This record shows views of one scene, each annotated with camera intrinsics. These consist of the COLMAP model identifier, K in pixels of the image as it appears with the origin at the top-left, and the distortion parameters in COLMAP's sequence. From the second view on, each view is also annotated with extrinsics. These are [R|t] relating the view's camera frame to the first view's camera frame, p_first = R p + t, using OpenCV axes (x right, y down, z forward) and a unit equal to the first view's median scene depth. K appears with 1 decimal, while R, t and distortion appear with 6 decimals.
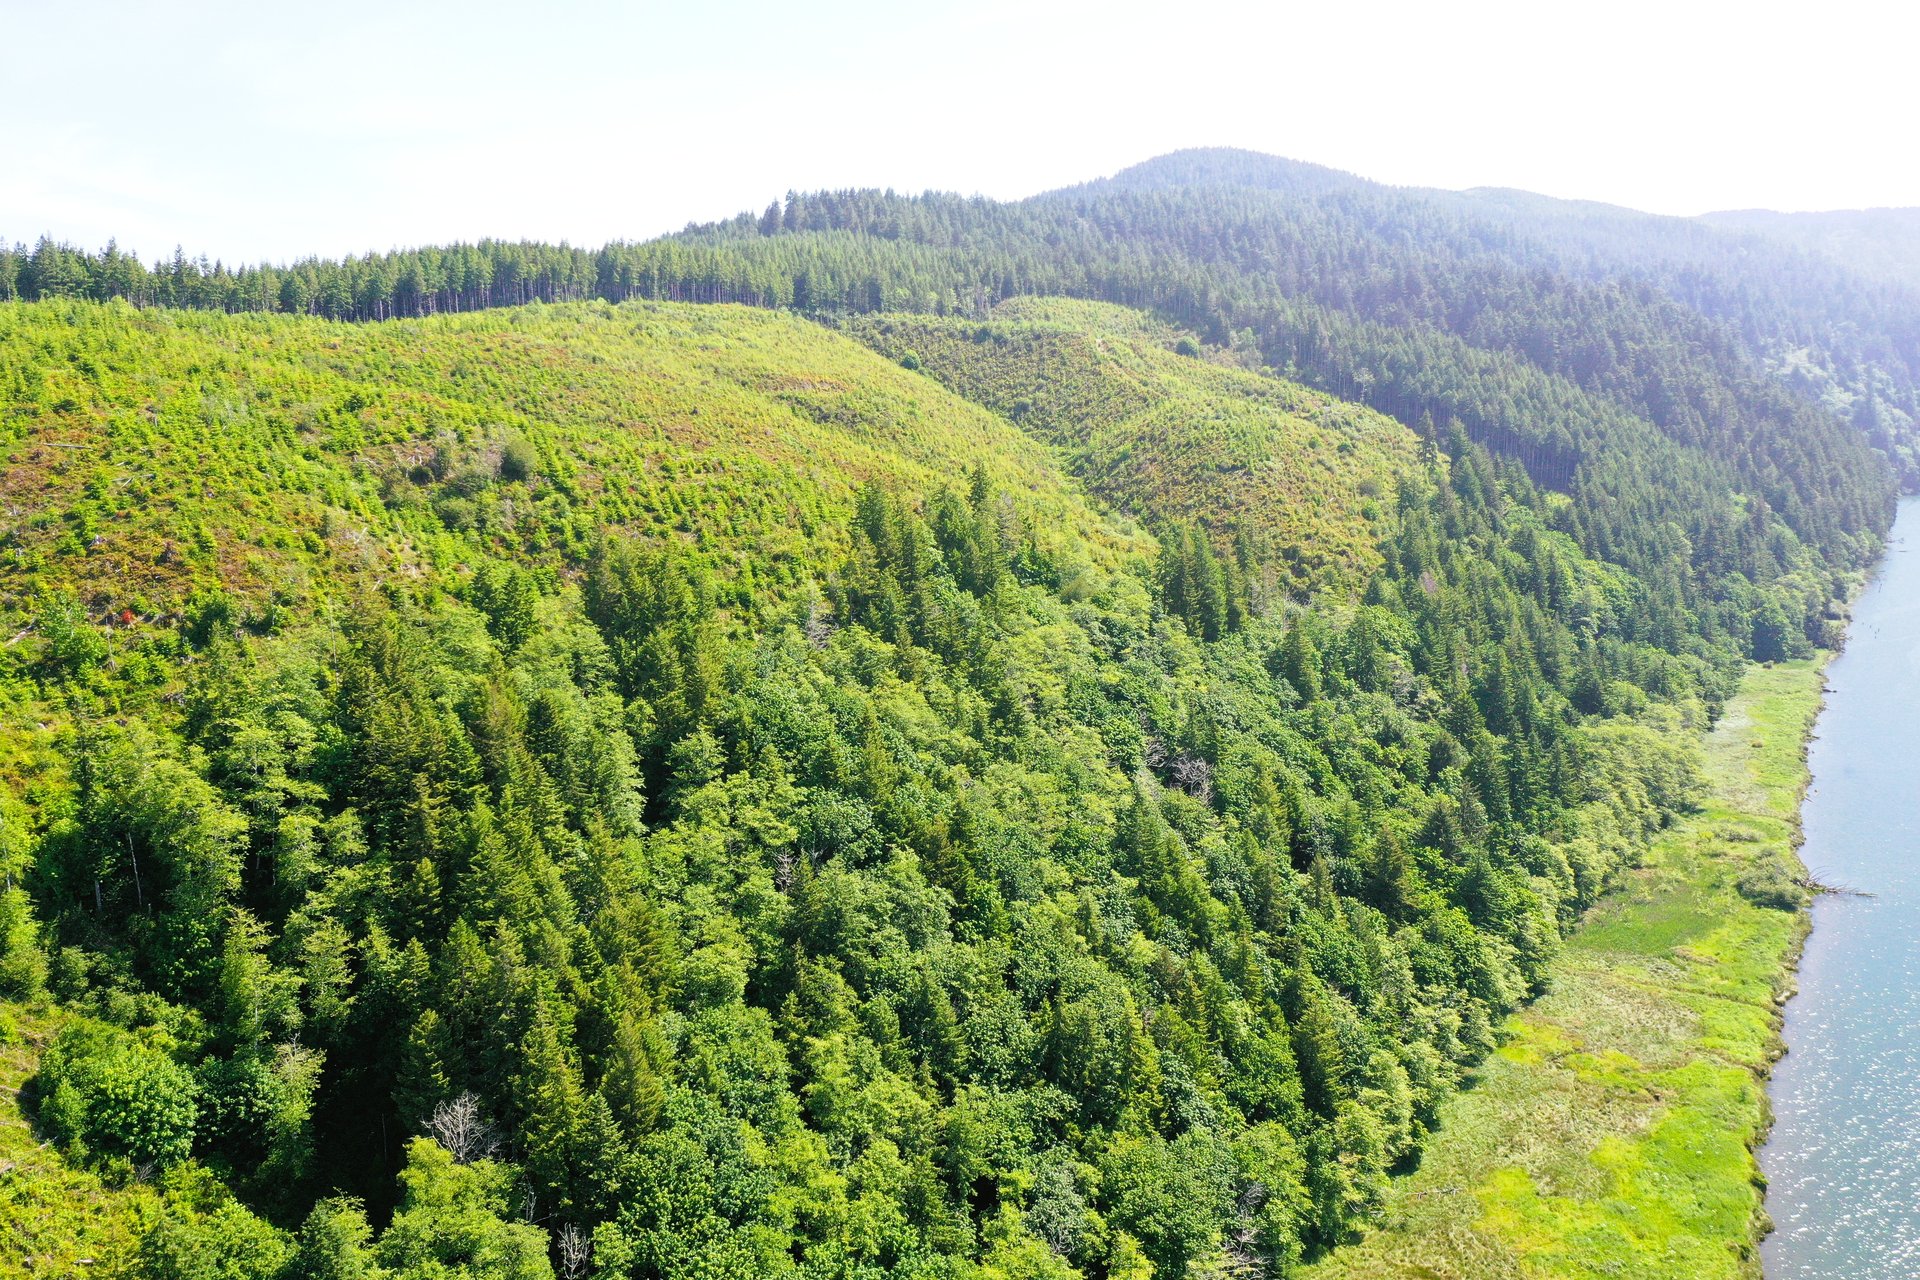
lens RADIAL K [[1516.4, 0, 960.0], [0, 1516.4, 640.0], [0, 0, 1]] dist [-0.001490, 0.005124]
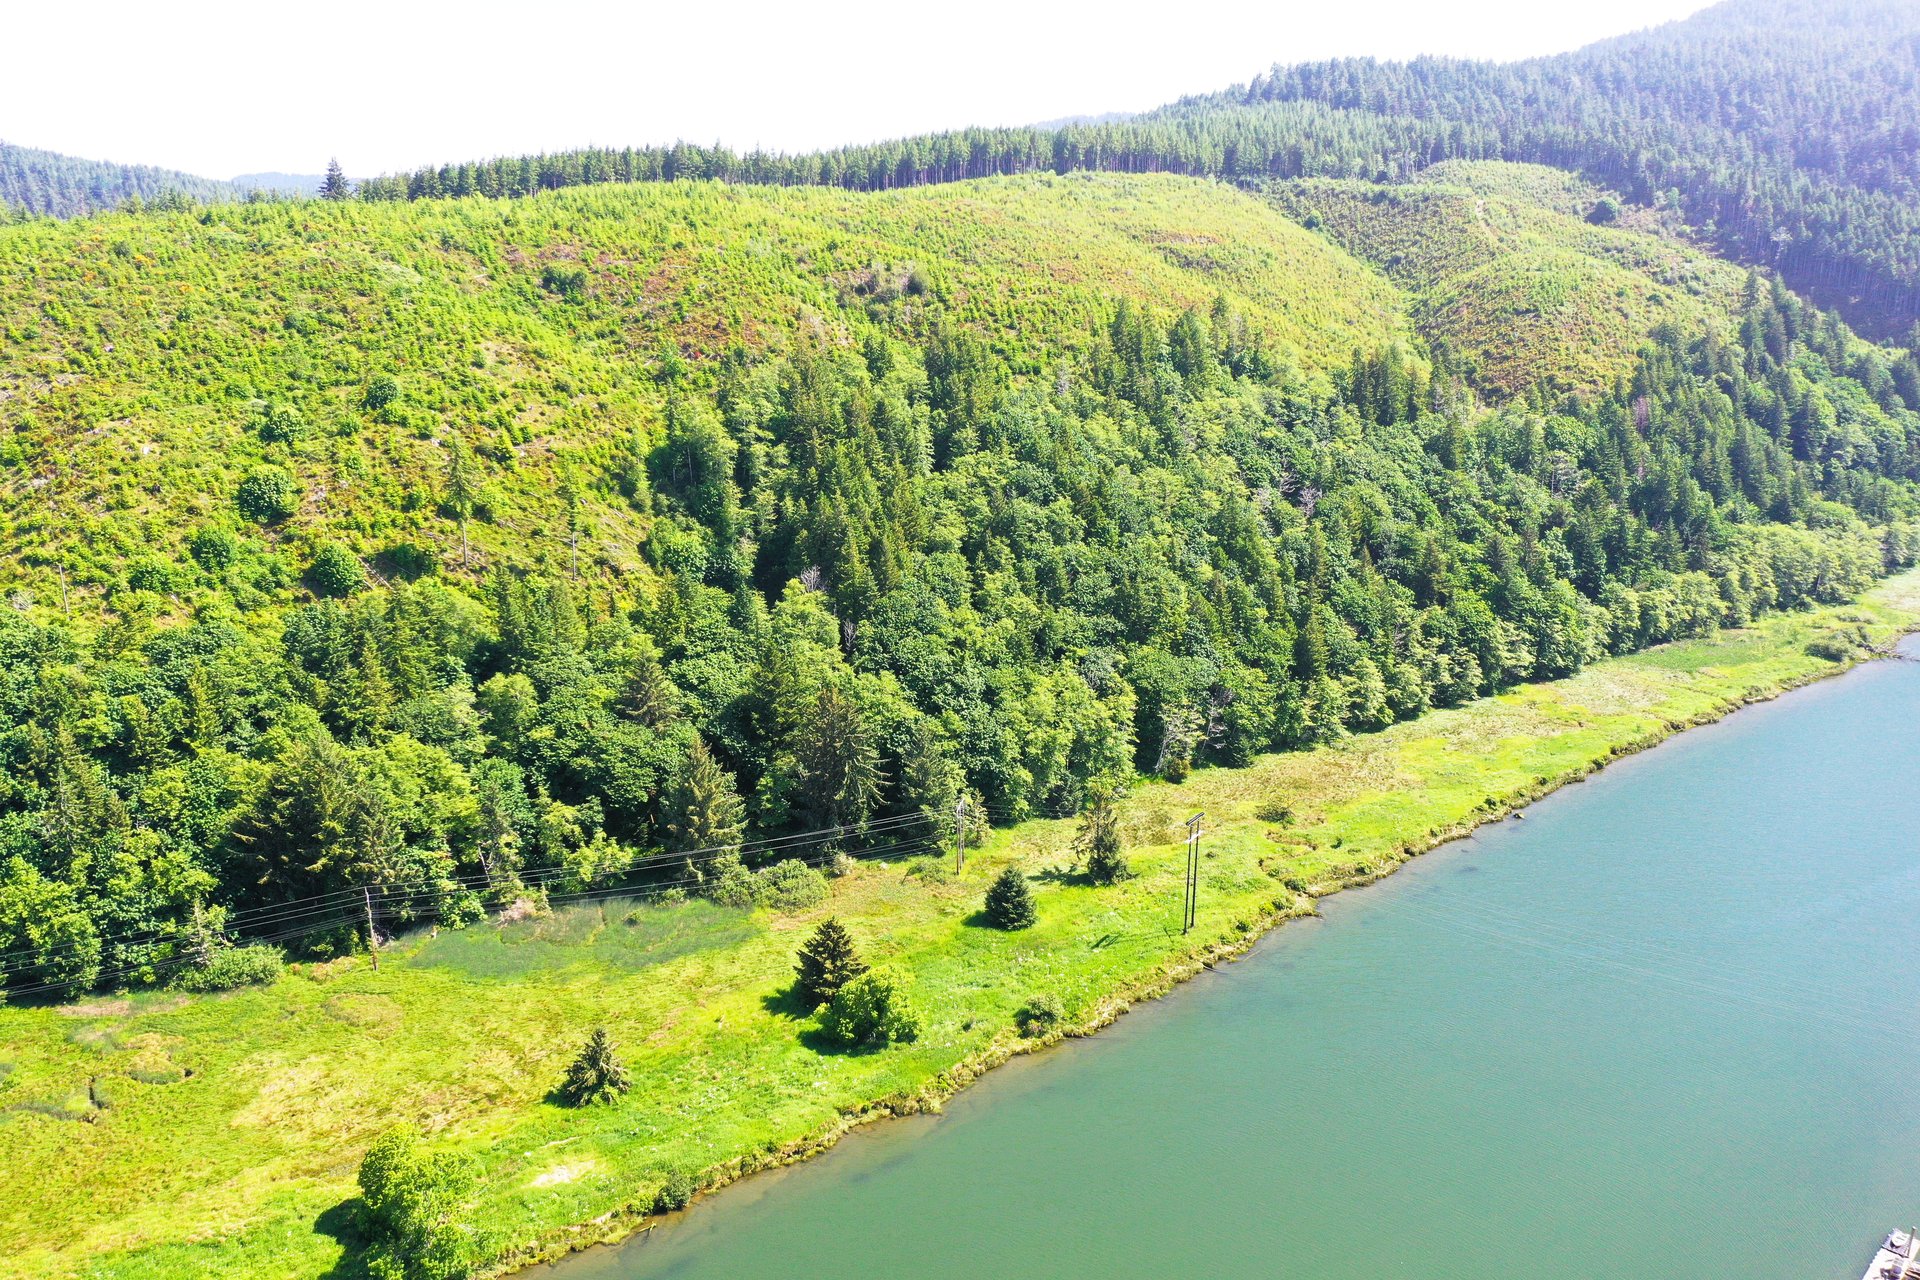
lens RADIAL K [[1516.4, 0, 960.0], [0, 1516.4, 640.0], [0, 0, 1]] dist [-0.001490, 0.005124]
pose [[0.933499, 0.098547, -0.344772, 0.442940], [-0.067219, 0.992542, 0.101700, 0.119914], [0.352223, -0.071762, 0.933161, -0.678813]]
